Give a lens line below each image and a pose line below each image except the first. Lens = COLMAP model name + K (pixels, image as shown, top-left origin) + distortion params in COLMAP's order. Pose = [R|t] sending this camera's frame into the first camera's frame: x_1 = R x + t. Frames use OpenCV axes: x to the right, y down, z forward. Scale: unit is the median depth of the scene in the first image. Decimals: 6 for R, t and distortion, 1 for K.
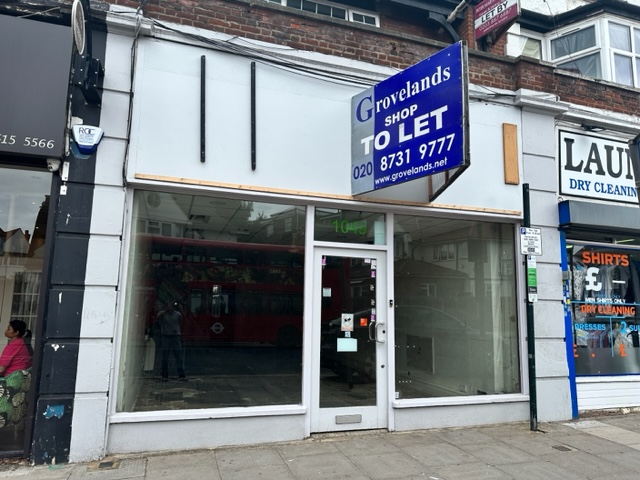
lens RADIAL K [[448.6, 0, 319.7], [0, 448.6, 241.2], [0, 0, 1]] dist [0.033526, -0.015338]
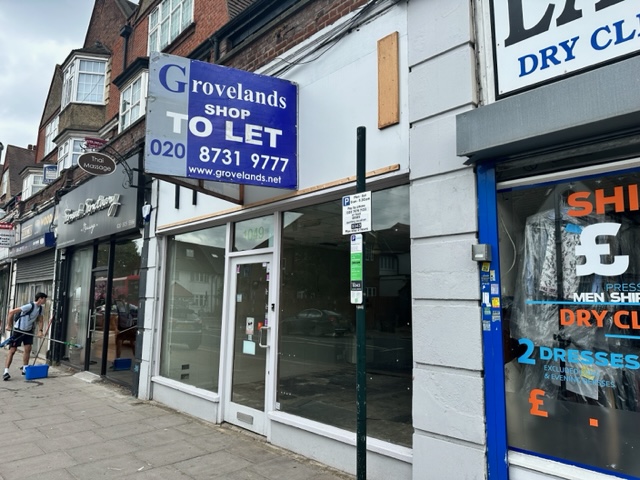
lens RADIAL K [[448.6, 0, 319.7], [0, 448.6, 239.5], [0, 0, 1]] dist [0.033526, -0.015338]
pose [[0.427561, -0.136515, -0.893619, 1.033832], [0.132656, 0.987305, -0.087356, 0.089255], [0.894200, -0.081194, 0.440243, 0.659037]]
